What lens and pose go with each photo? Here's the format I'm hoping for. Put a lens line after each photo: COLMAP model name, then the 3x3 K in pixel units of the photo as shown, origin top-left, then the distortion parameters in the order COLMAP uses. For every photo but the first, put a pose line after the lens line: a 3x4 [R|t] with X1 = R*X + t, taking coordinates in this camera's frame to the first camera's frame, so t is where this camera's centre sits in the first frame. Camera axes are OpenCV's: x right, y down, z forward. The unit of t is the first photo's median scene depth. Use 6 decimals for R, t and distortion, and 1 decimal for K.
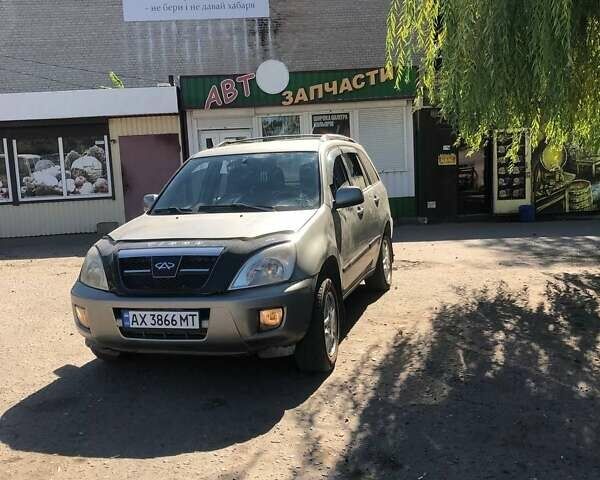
lens RADIAL K [[629.1, 0, 300.0], [0, 629.1, 240.0], [0, 0, 1]] dist [0.004951, -0.025602]
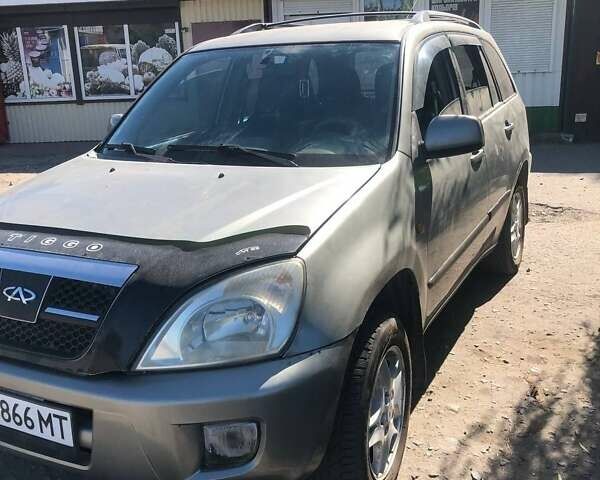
lens RADIAL K [[629.1, 0, 300.0], [0, 629.1, 240.0], [0, 0, 1]] dist [0.004951, -0.025602]
pose [[0.981797, 0.065149, -0.178411, 0.039049], [-0.035615, 0.985818, 0.163997, -0.047847], [0.186565, -0.154657, 0.970193, 0.352600]]
